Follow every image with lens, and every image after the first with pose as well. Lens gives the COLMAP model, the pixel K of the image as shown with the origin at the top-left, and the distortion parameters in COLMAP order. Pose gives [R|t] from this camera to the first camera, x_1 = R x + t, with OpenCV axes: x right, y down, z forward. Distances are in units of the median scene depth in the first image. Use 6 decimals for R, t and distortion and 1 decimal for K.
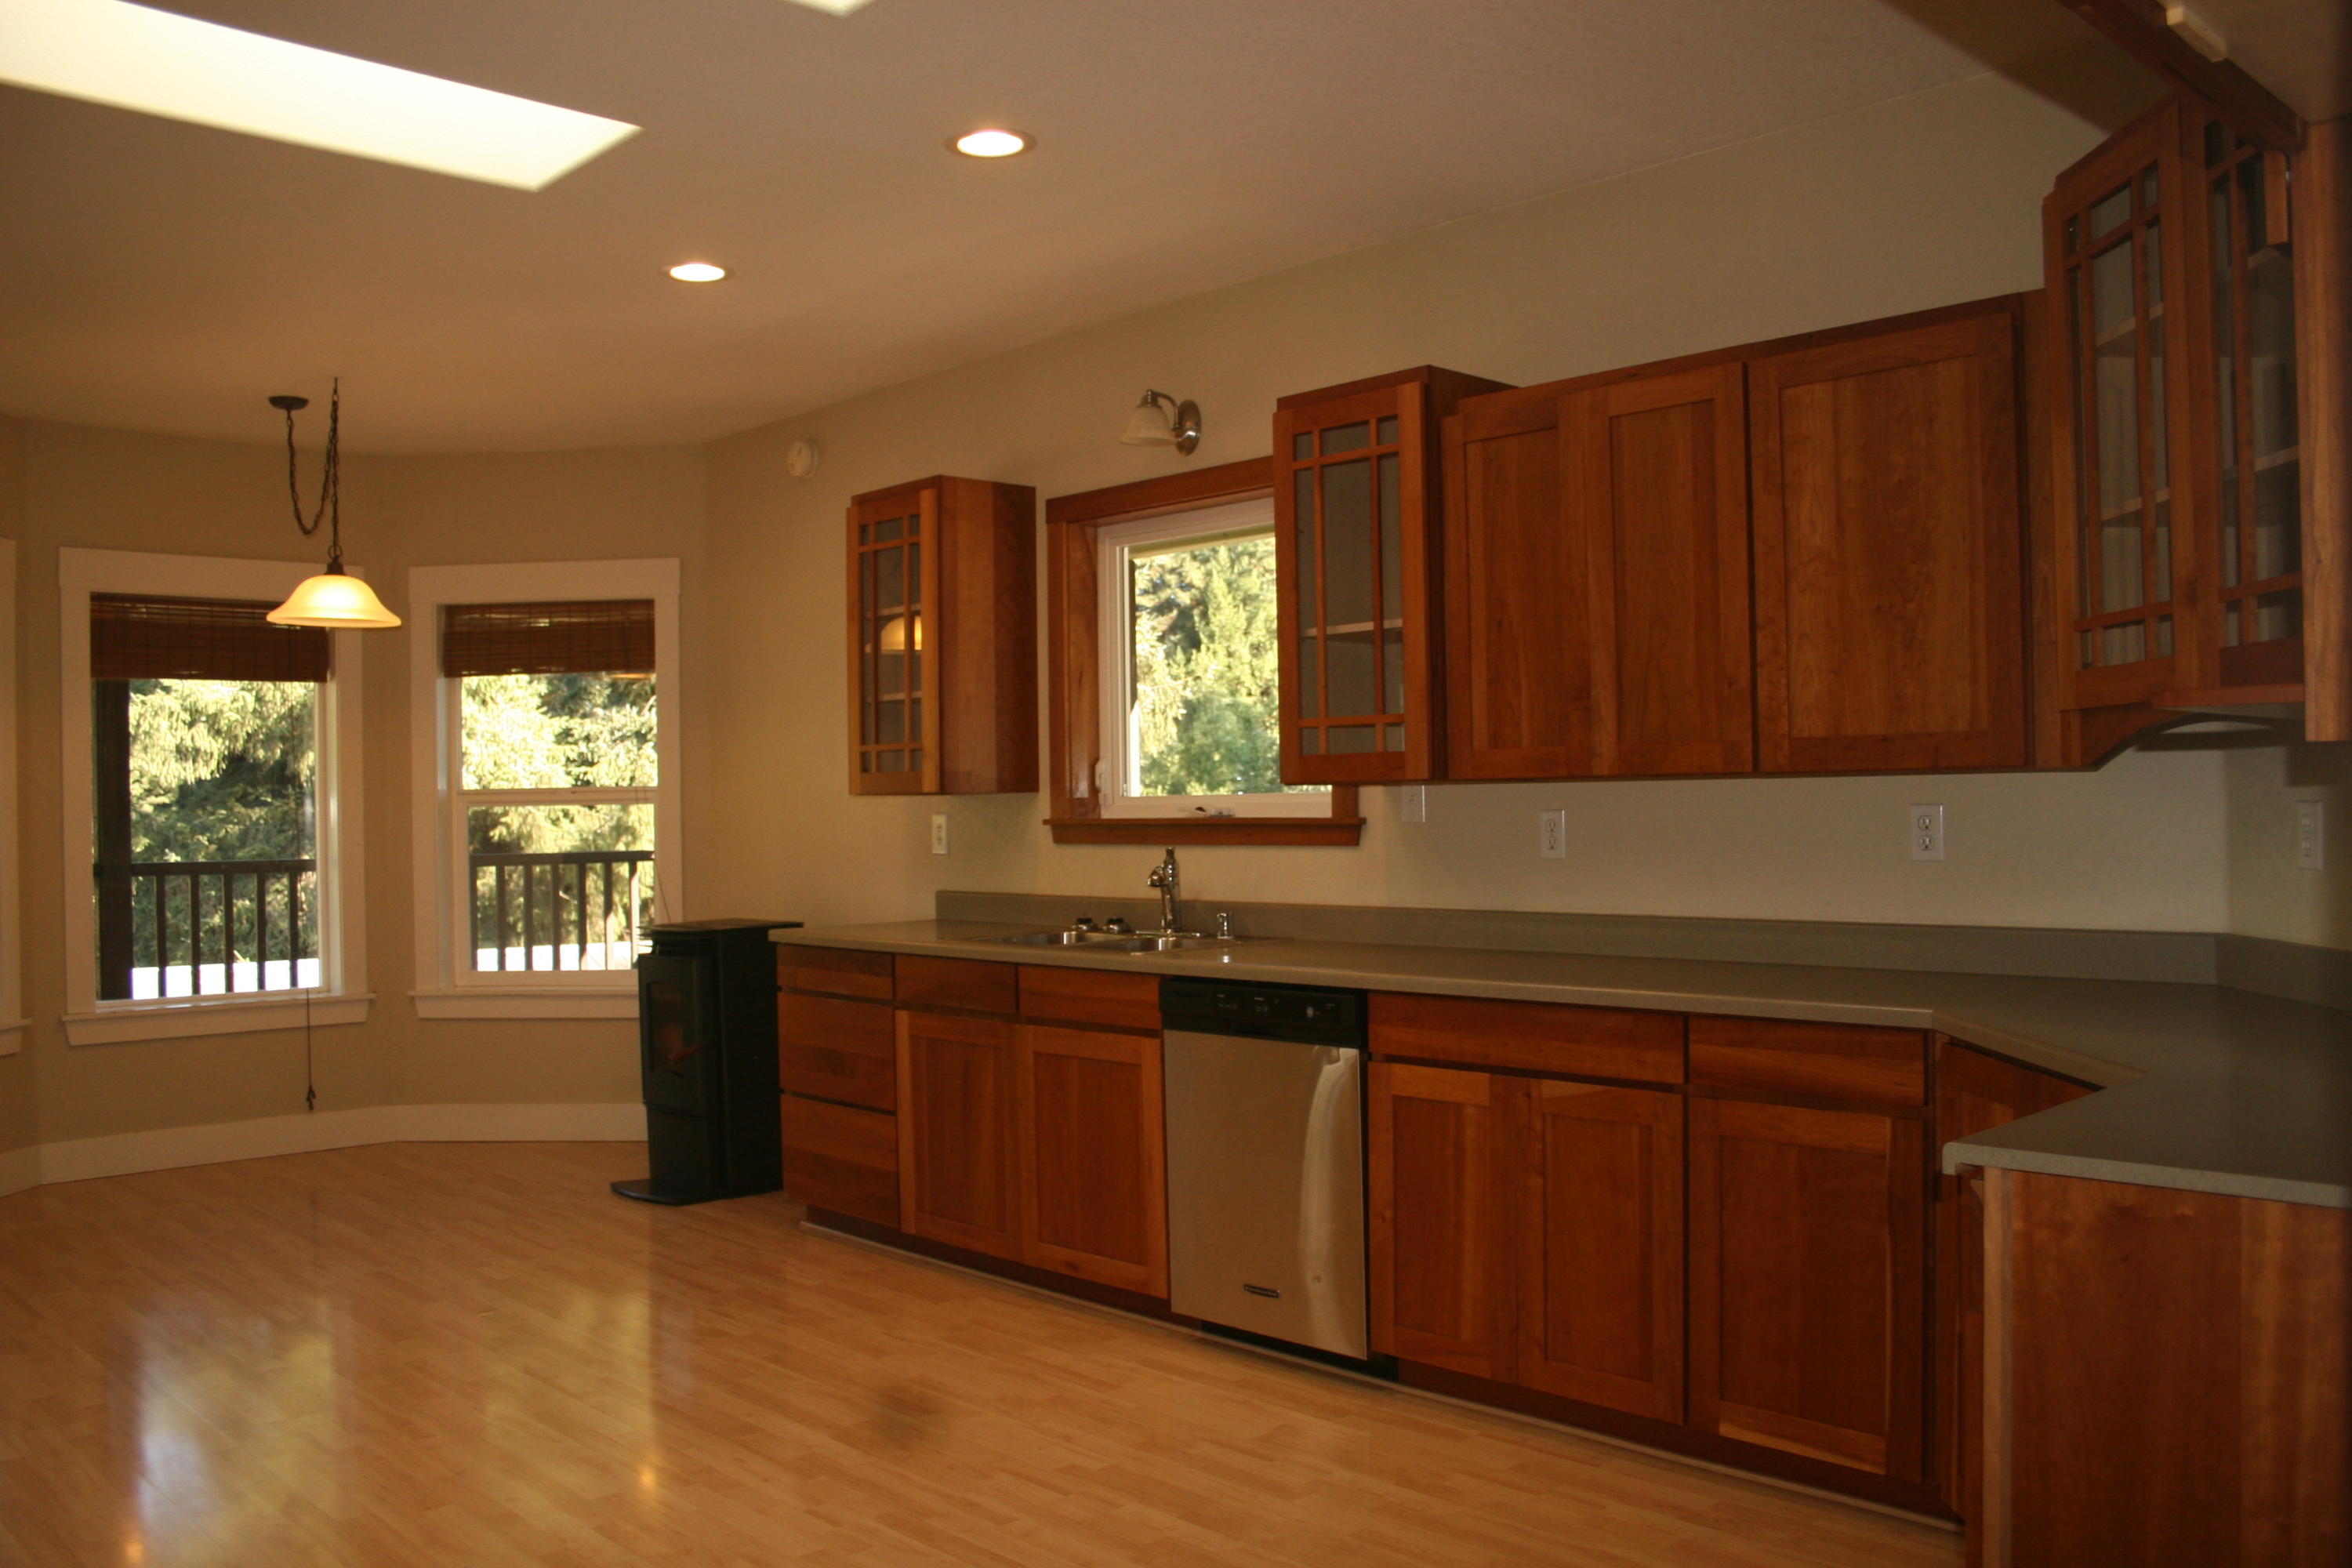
lens RADIAL K [[1922.4, 0, 1176.0], [0, 1922.4, 784.0], [0, 0, 1]] dist [-0.148268, 0.114031]
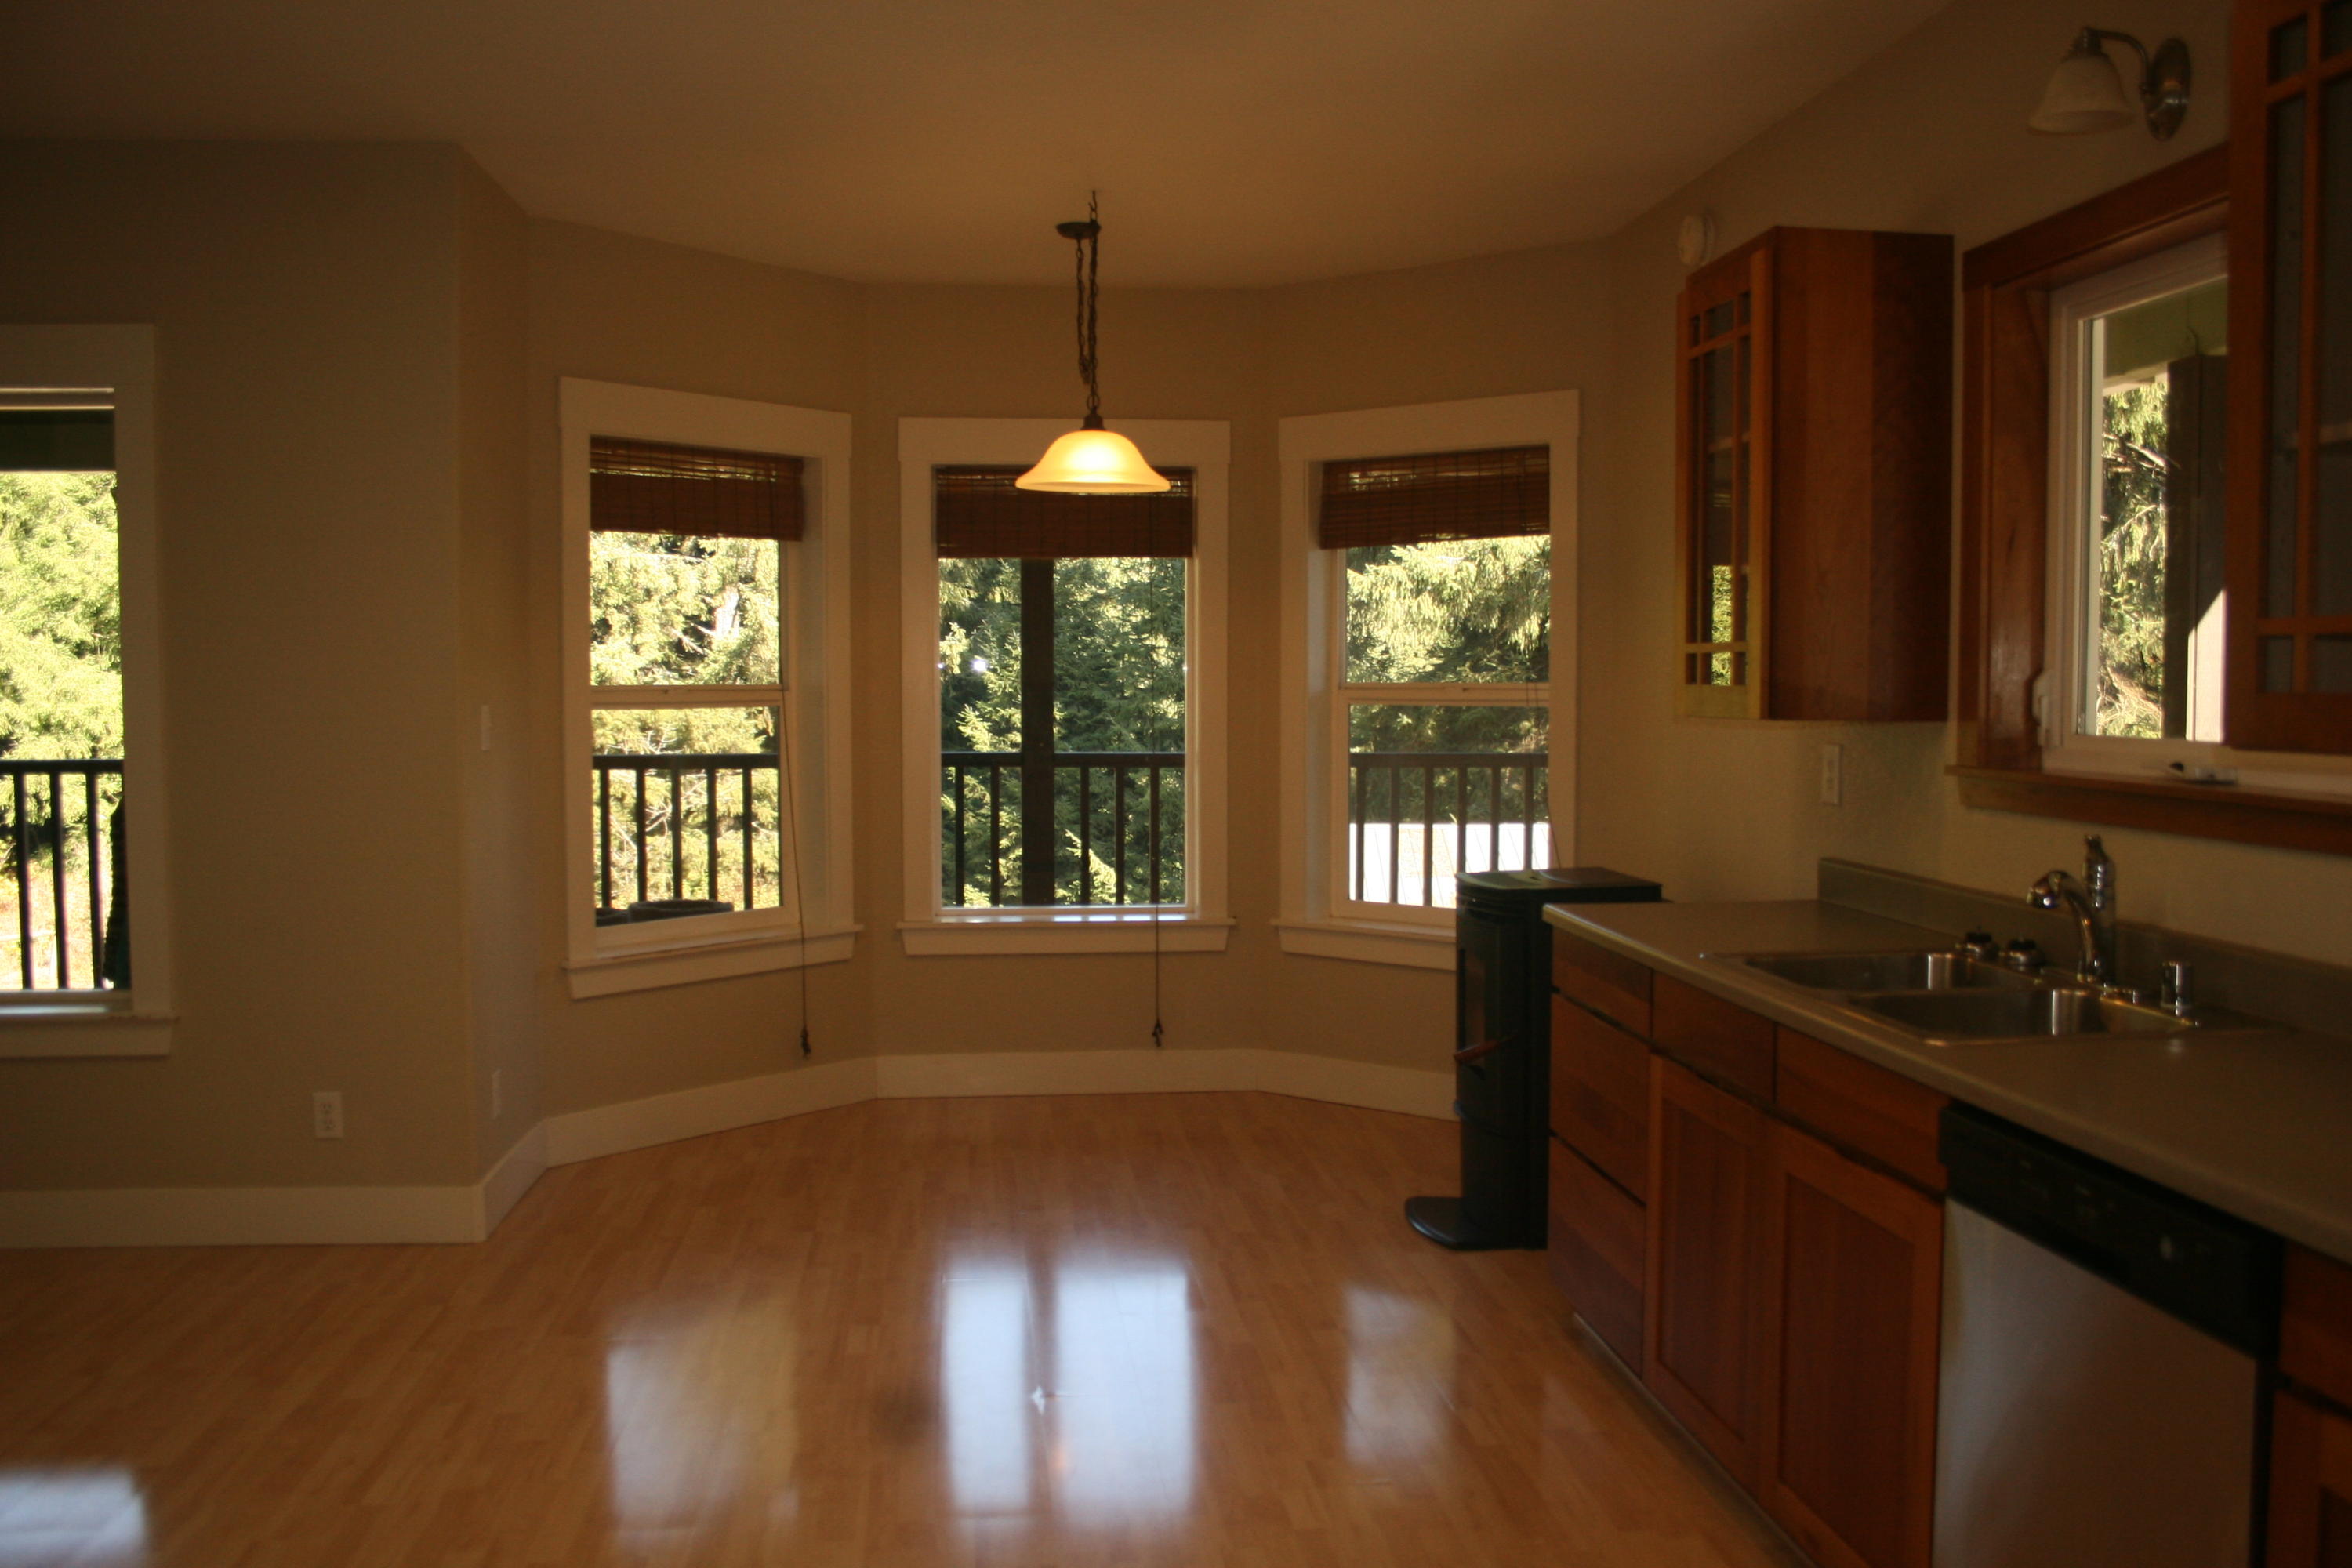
lens RADIAL K [[1922.4, 0, 1176.0], [0, 1922.4, 784.0], [0, 0, 1]] dist [-0.148268, 0.114031]
pose [[0.792490, 0.051068, -0.607743, 0.101185], [-0.007915, 0.997265, 0.073478, -0.018086], [0.609834, -0.053421, 0.790727, 0.342255]]
